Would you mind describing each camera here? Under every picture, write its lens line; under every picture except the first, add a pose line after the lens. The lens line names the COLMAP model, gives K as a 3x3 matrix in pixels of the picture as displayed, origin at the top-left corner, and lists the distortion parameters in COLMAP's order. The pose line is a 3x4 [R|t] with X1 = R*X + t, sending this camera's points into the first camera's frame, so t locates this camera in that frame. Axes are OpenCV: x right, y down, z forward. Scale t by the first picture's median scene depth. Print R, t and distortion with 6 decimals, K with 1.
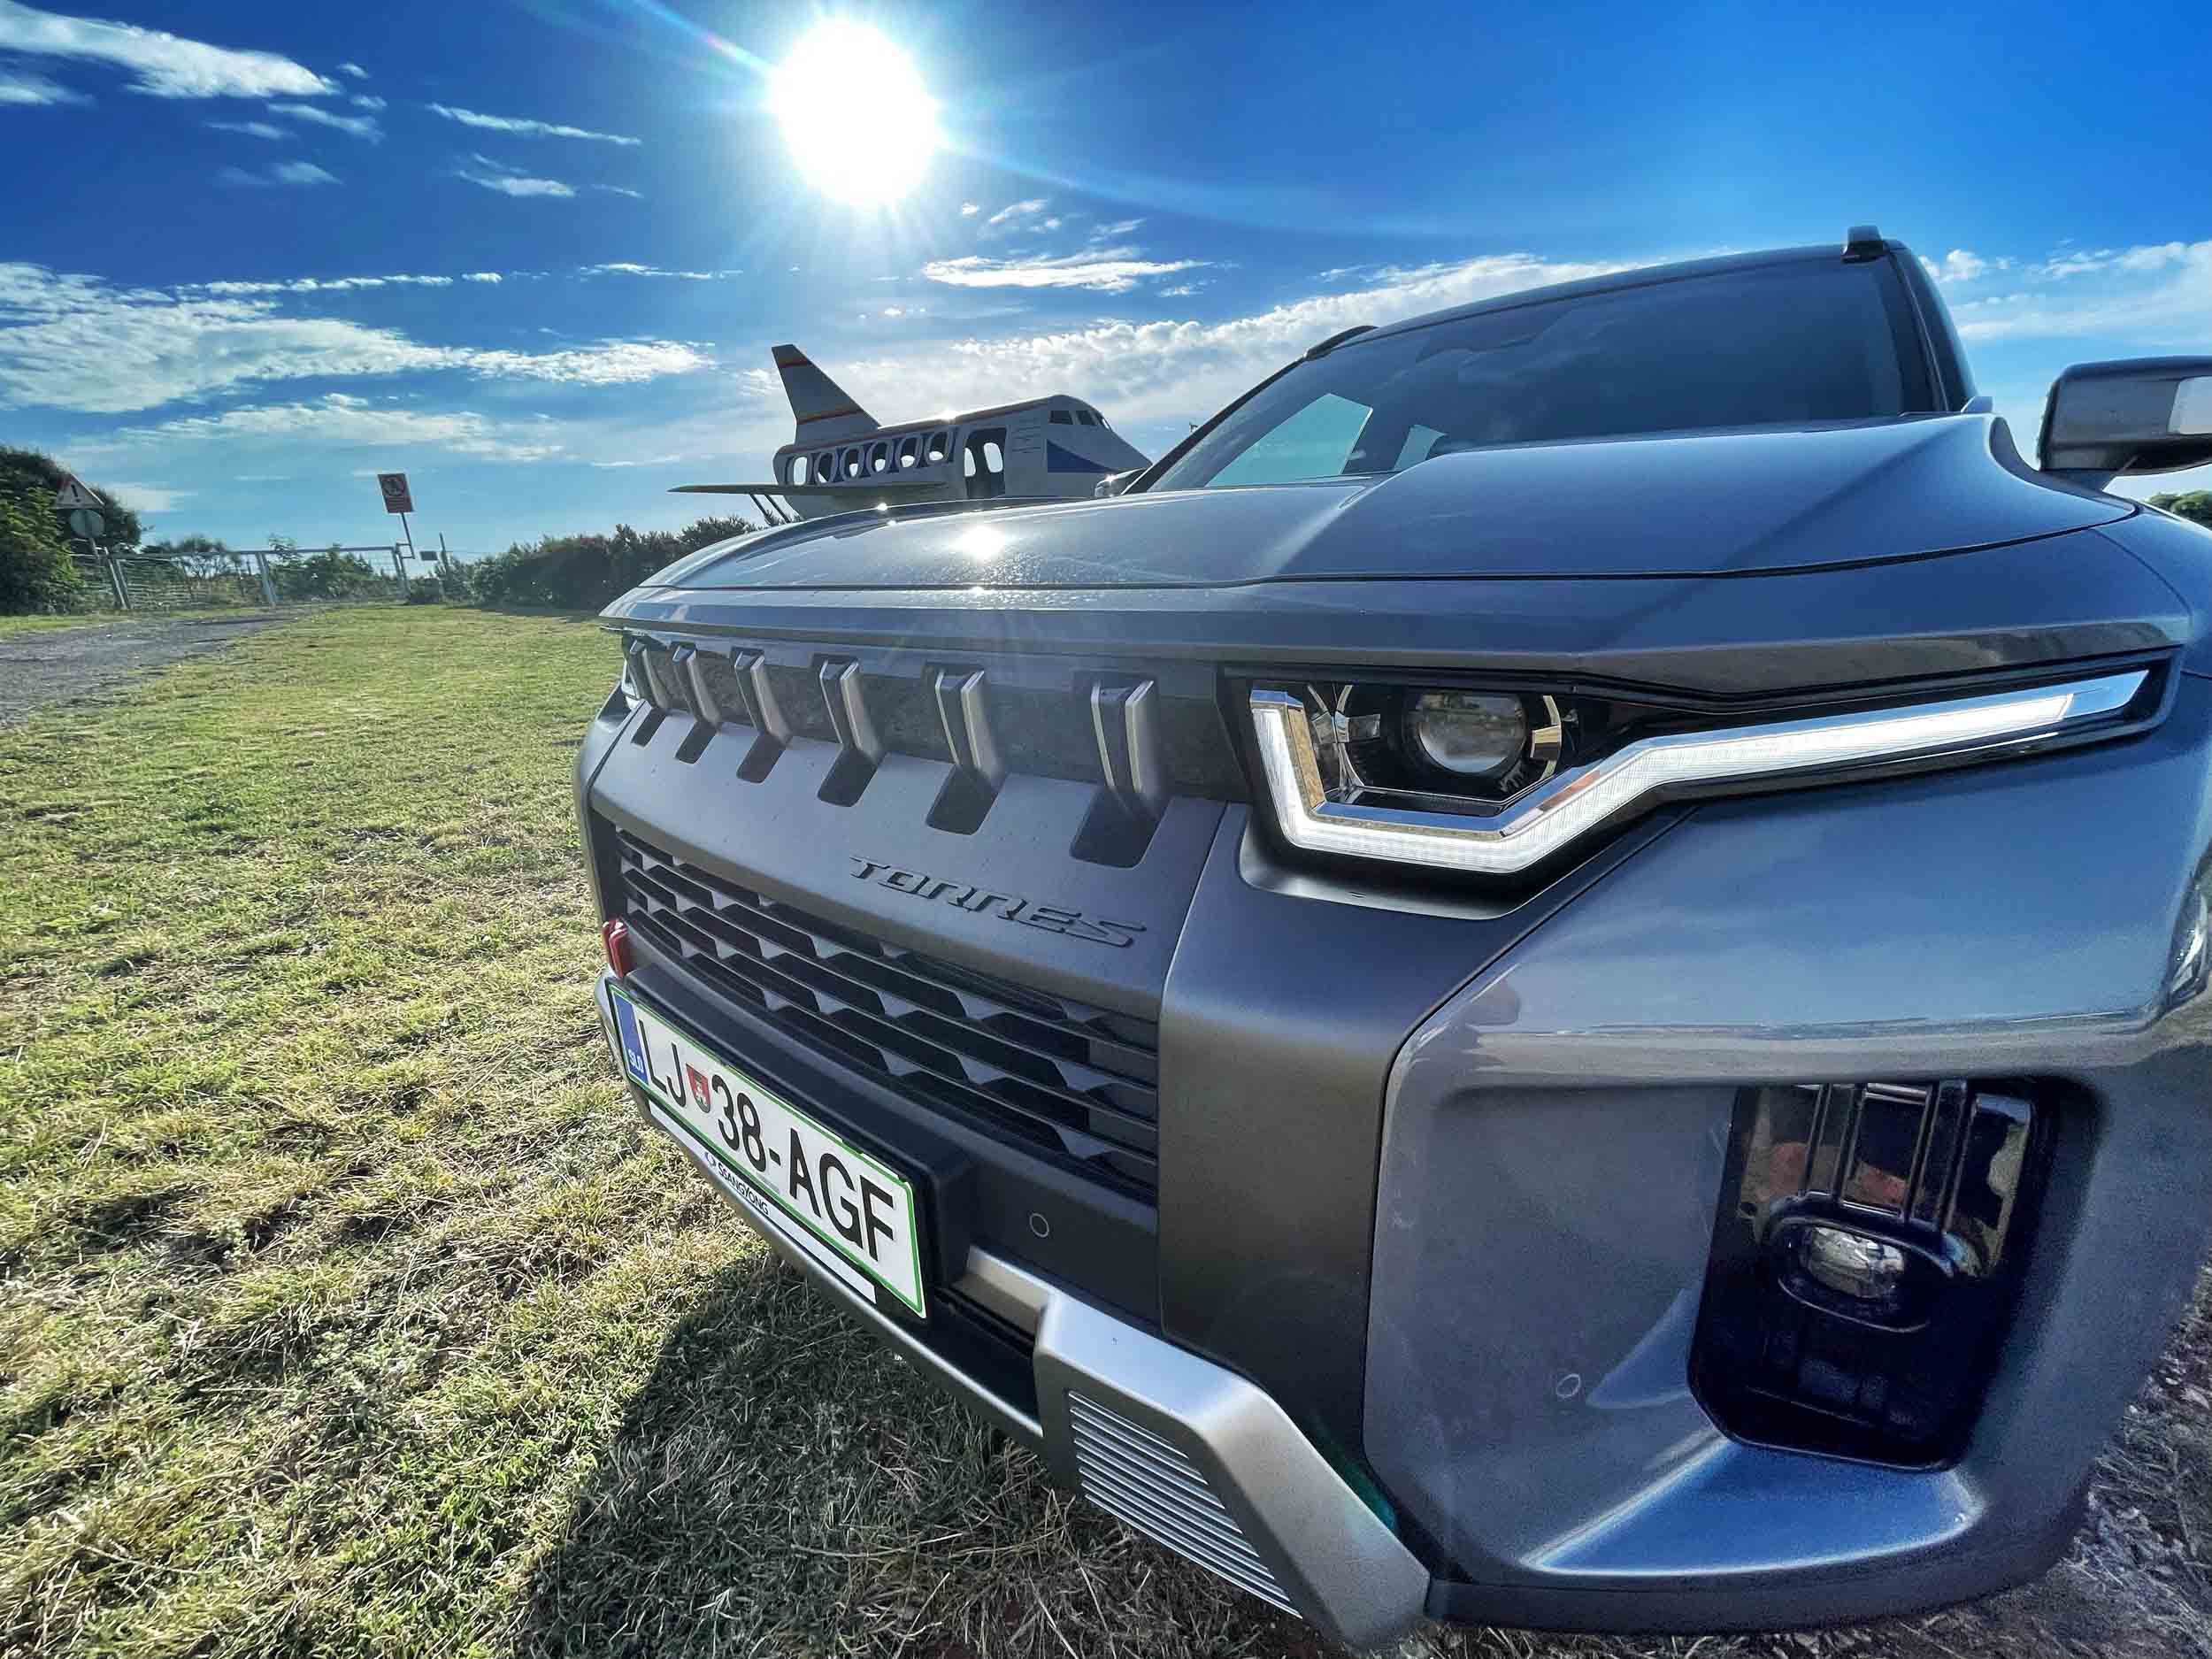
lens RADIAL K [[880.2, 0, 1106.0], [0, 880.2, 829.5], [0, 0, 1]] dist [-0.009386, -0.000012]
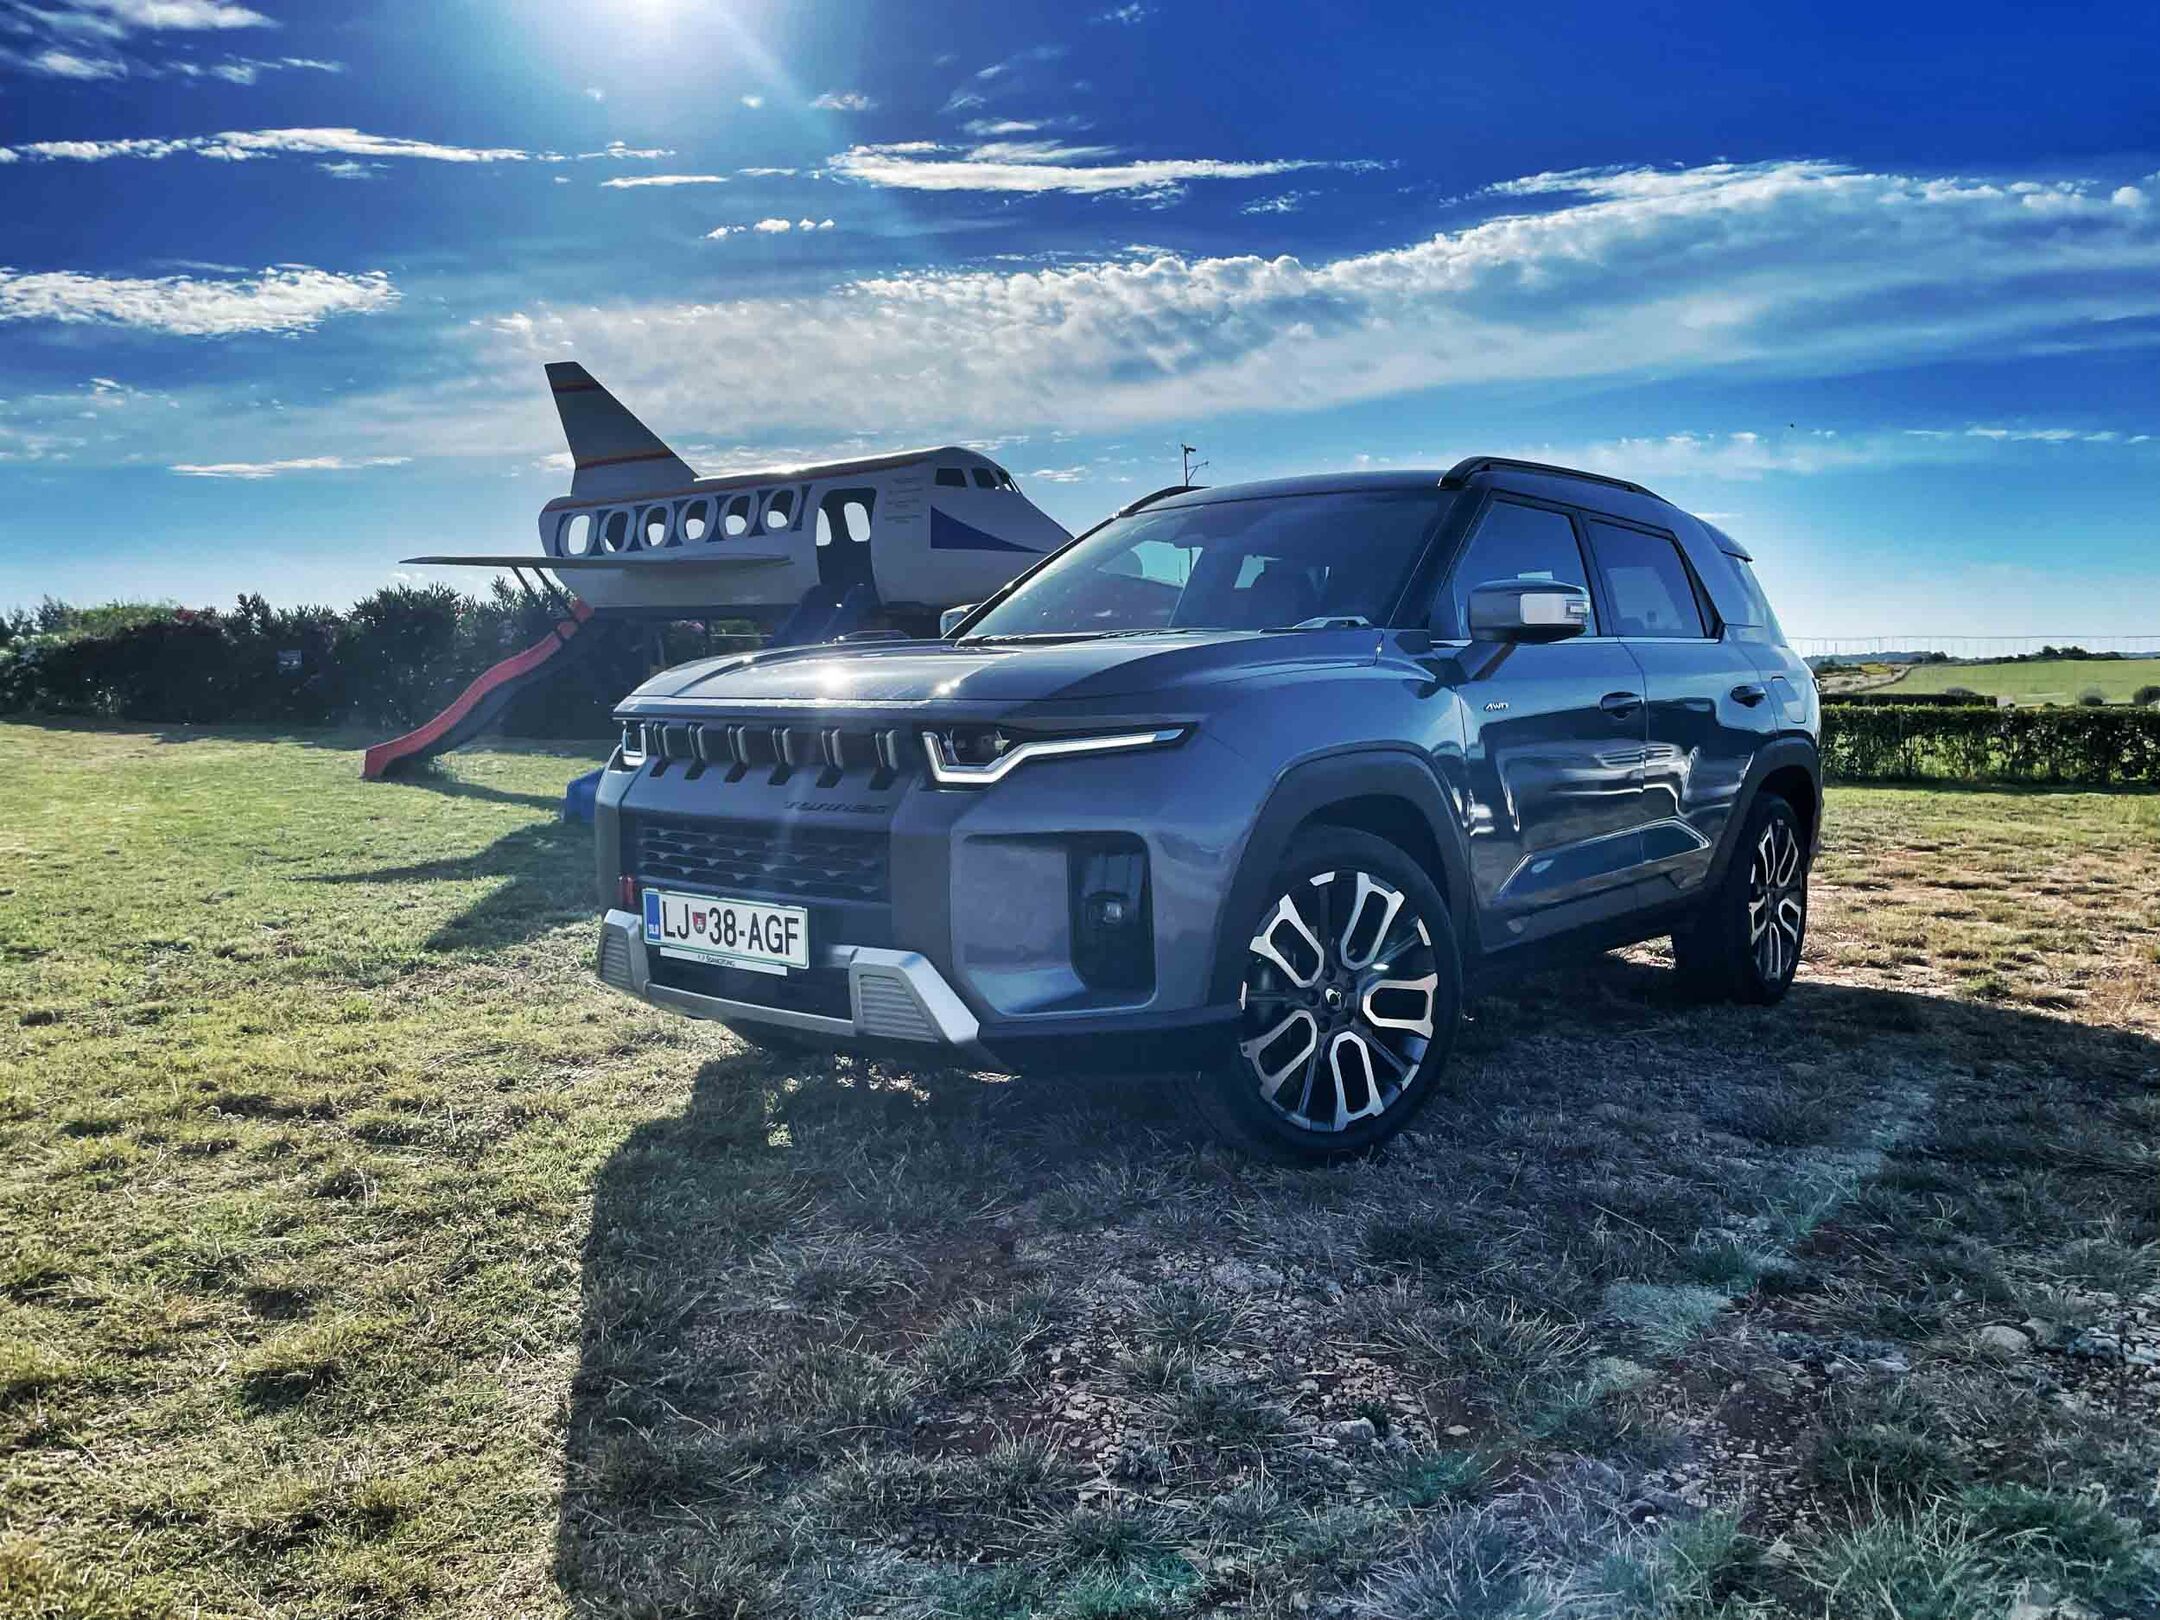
lens RADIAL K [[1629.9, 0, 1099.5], [0, 1629.9, 832.7], [0, 0, 1]] dist [0.079249, -0.127668]
pose [[0.999585, 0.011551, 0.026389, 0.105701], [-0.006360, 0.981972, -0.188918, 0.213767], [-0.028095, 0.188671, 0.981638, -0.775358]]
